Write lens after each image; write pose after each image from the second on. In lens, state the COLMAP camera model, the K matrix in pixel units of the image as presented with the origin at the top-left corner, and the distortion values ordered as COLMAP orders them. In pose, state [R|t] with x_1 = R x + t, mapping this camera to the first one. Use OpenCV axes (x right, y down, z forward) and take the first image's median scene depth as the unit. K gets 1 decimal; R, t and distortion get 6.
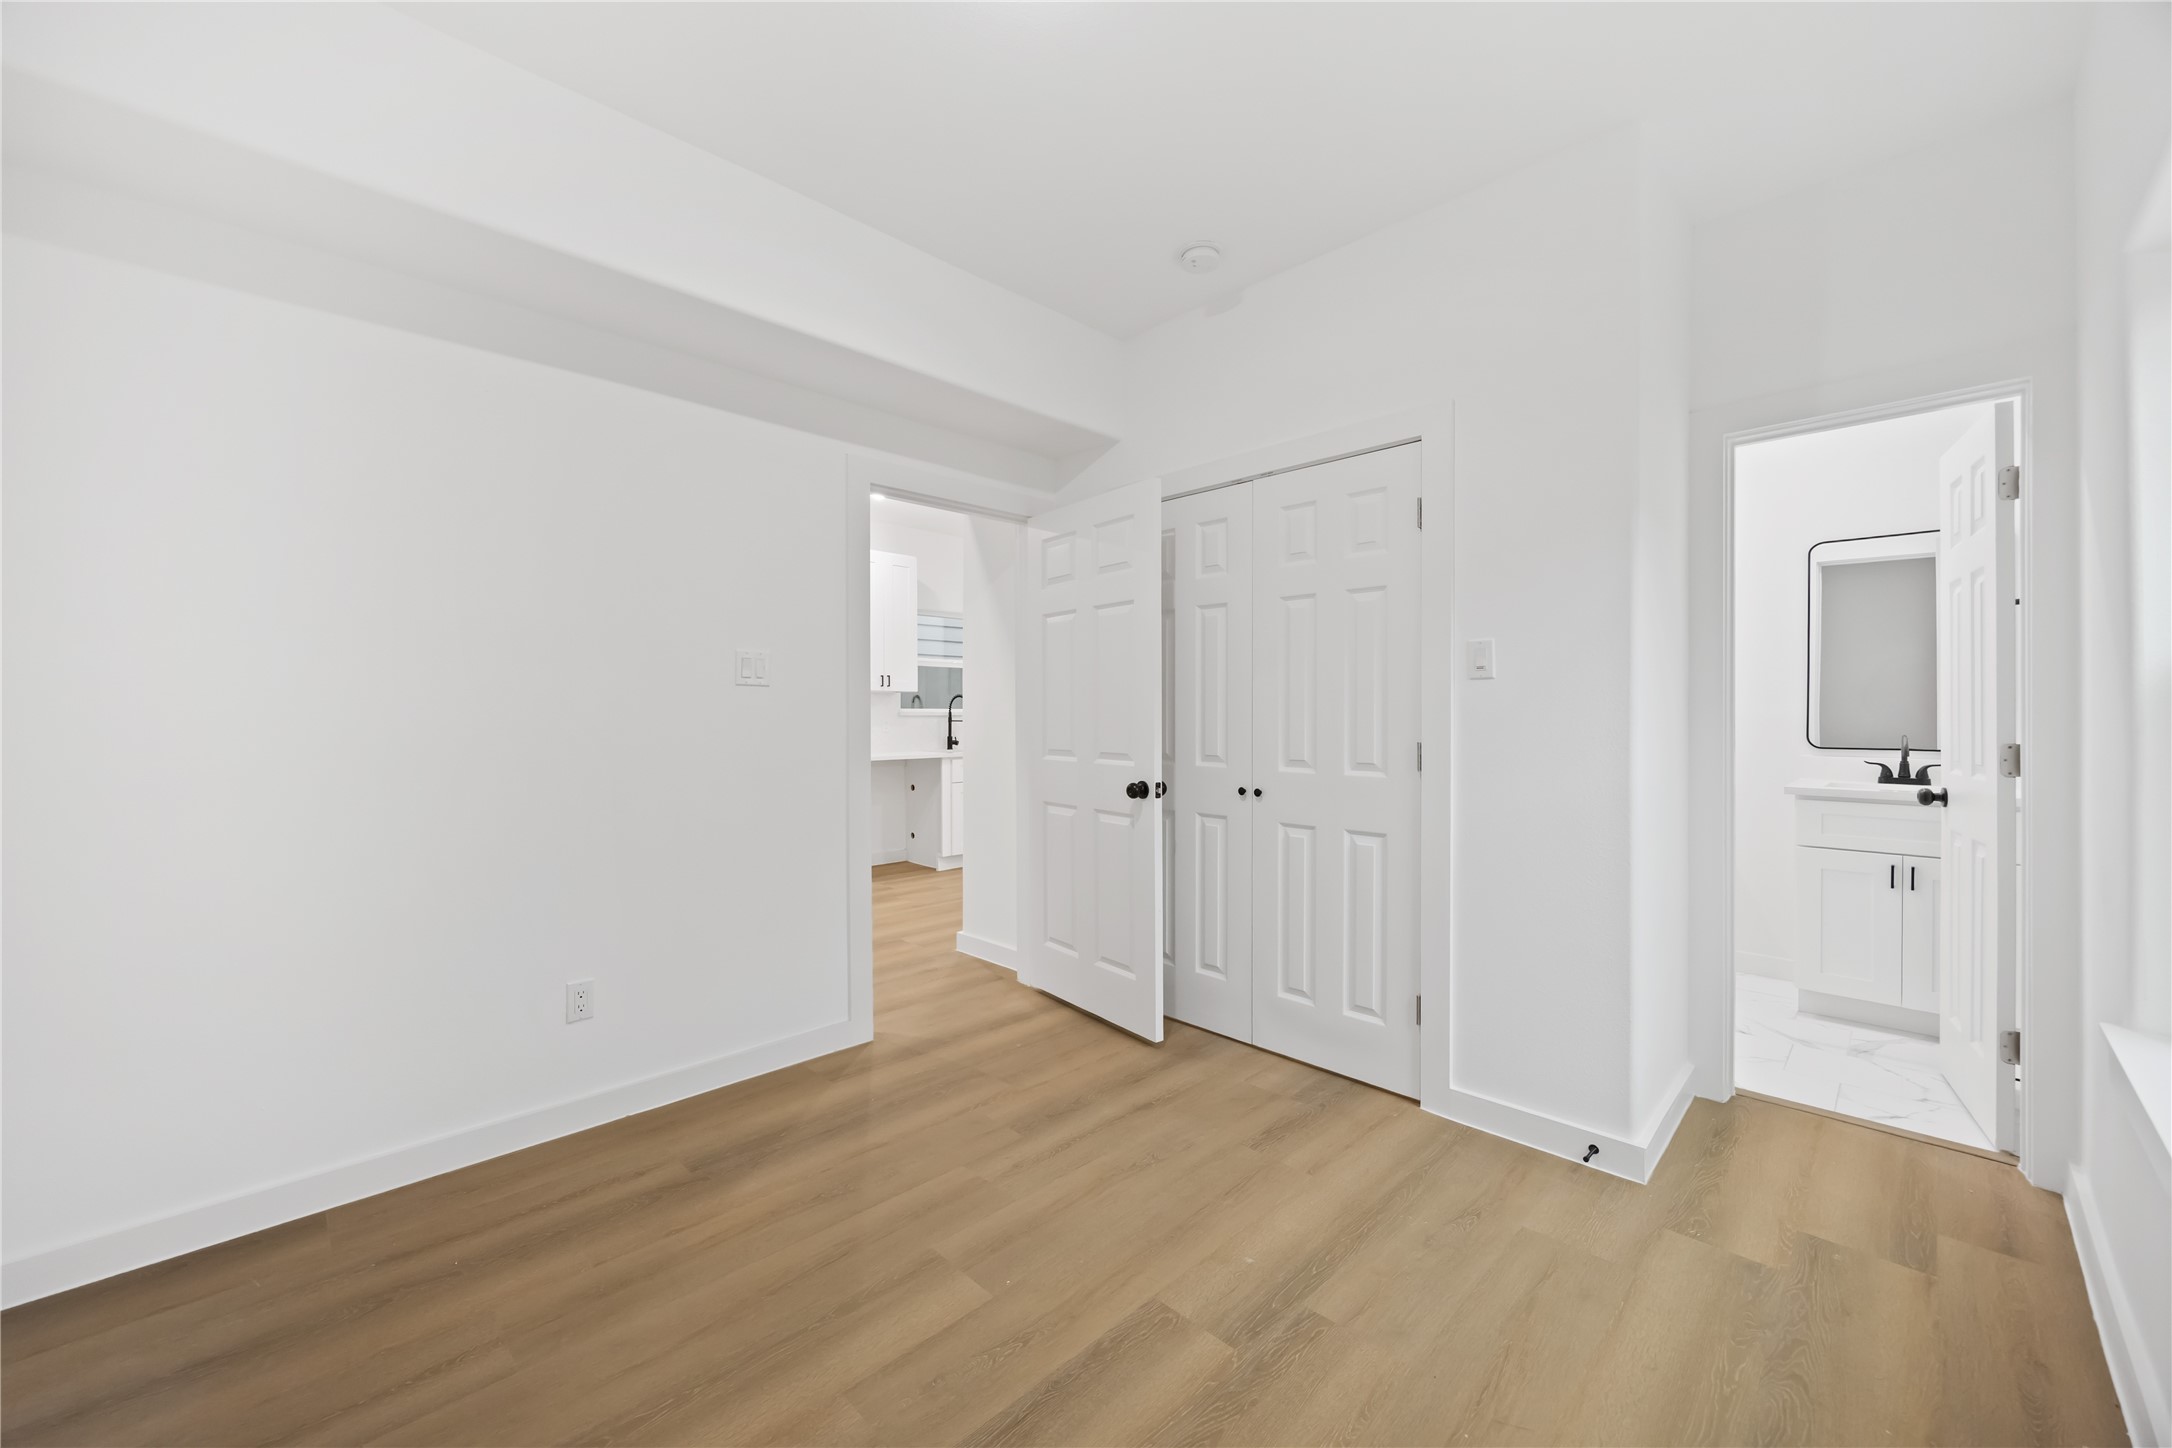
lens RADIAL K [[825.6, 0, 1088.5], [0, 825.6, 718.5], [0, 0, 1]] dist [-0.001522, 0.000155]
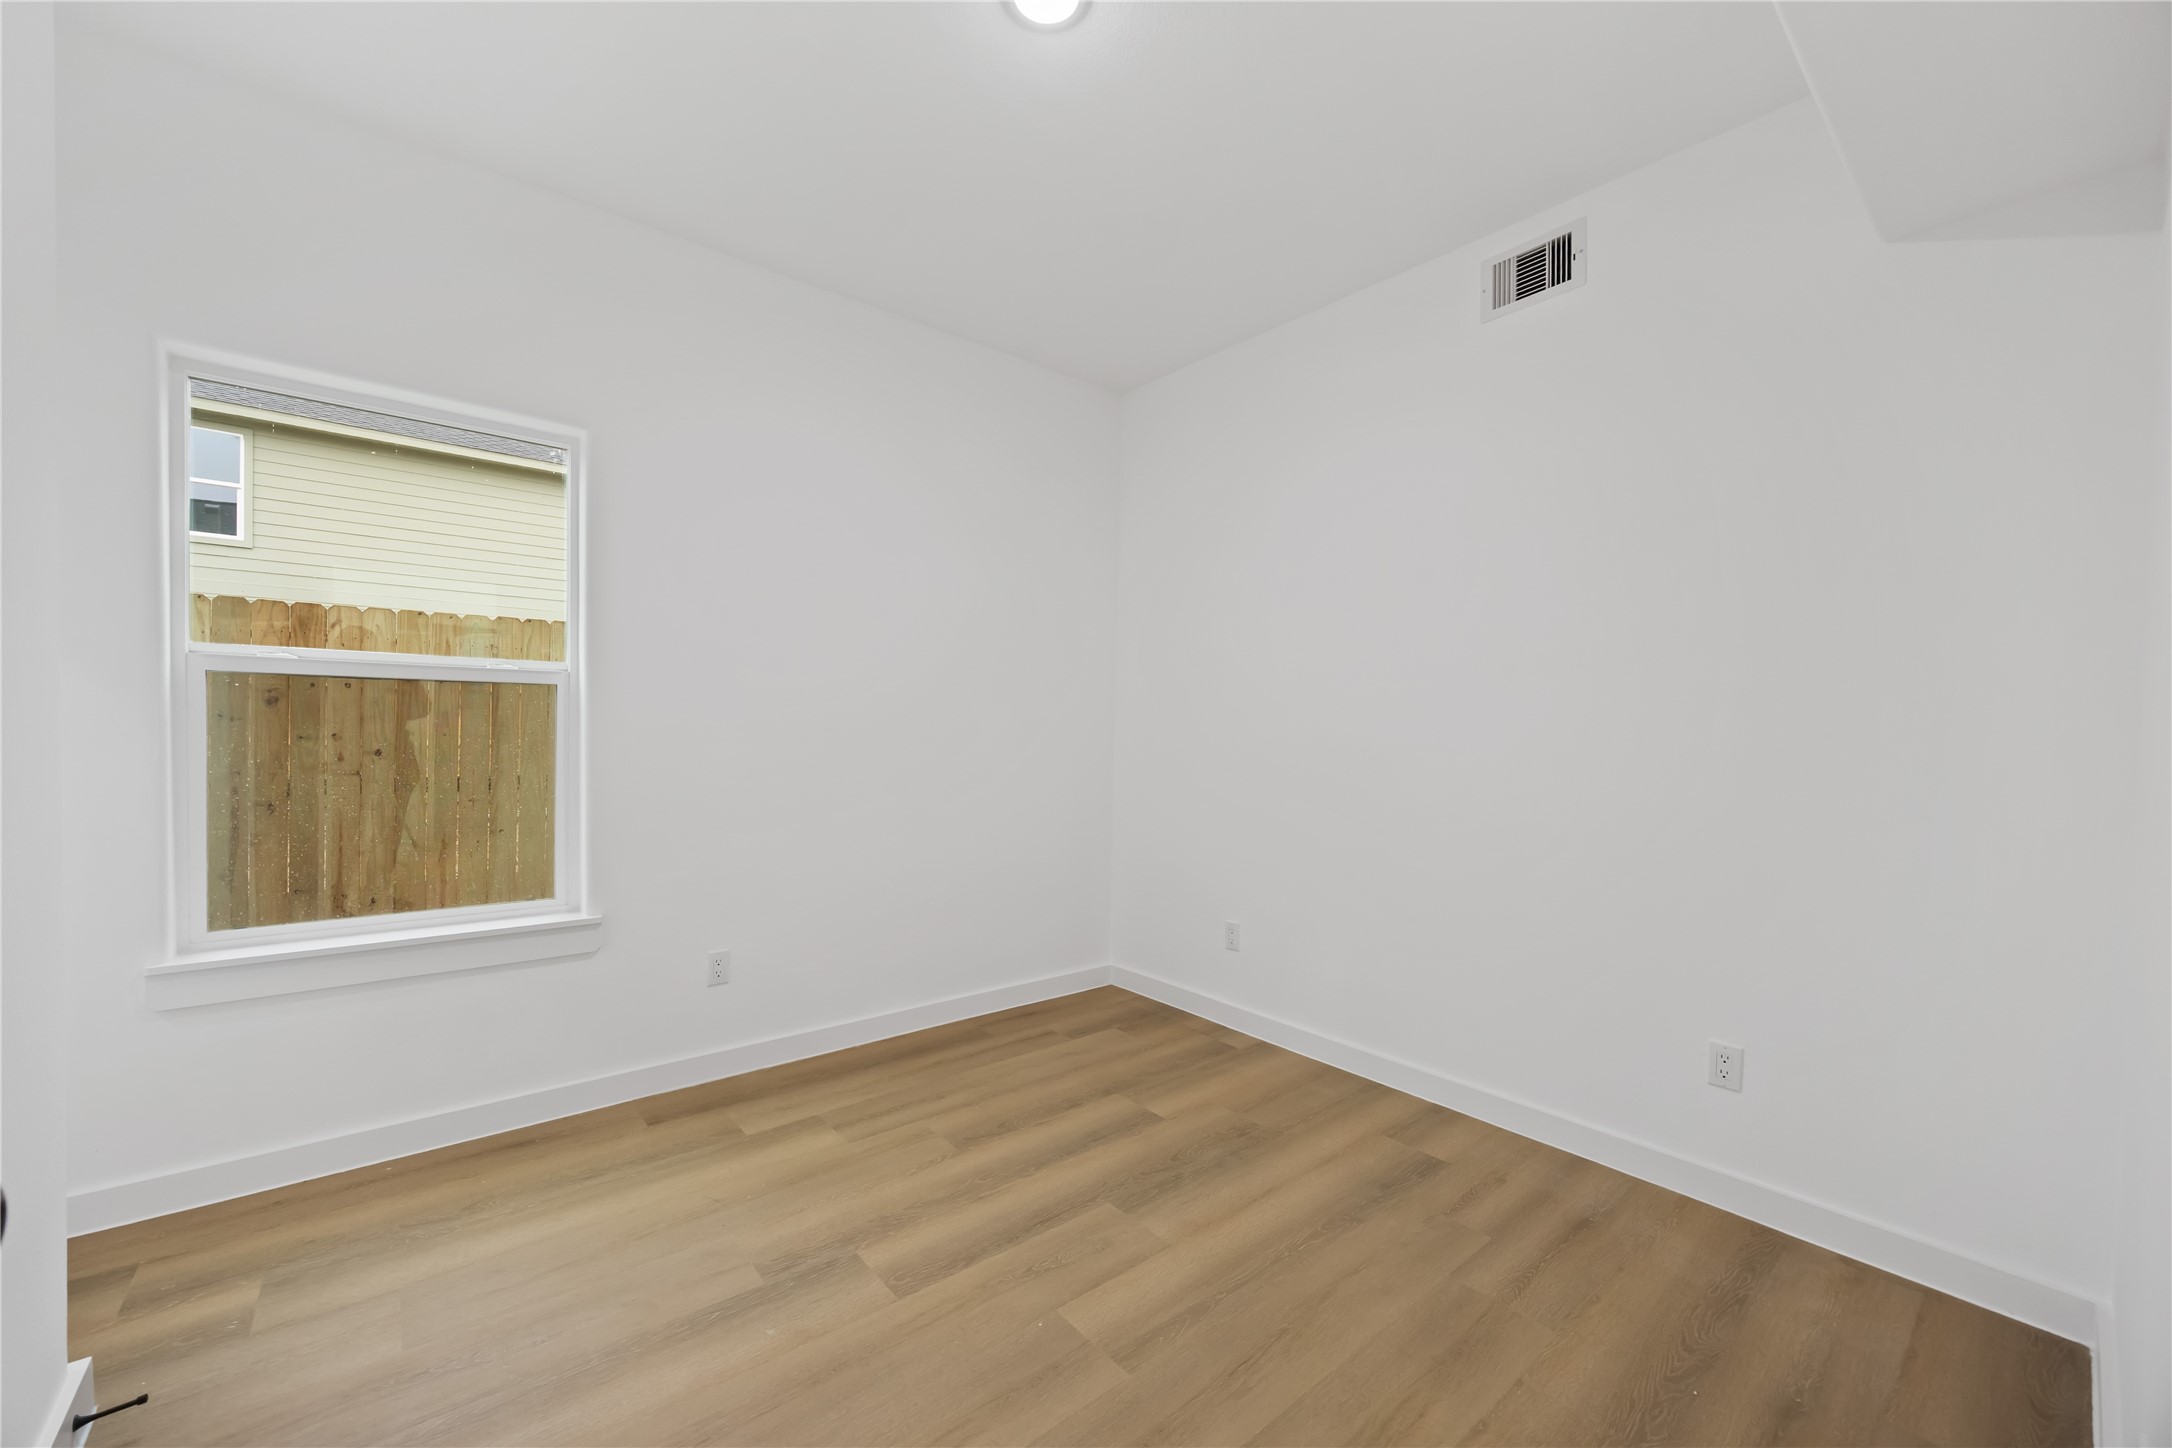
lens RADIAL K [[825.6, 0, 1088.5], [0, 825.6, 718.5], [0, 0, 1]] dist [-0.001522, 0.000155]
pose [[-0.995969, -0.009887, 0.089154, -0.243932], [-0.009788, 0.999951, 0.001552, -0.016040], [-0.089165, 0.000673, -0.996017, 2.052035]]
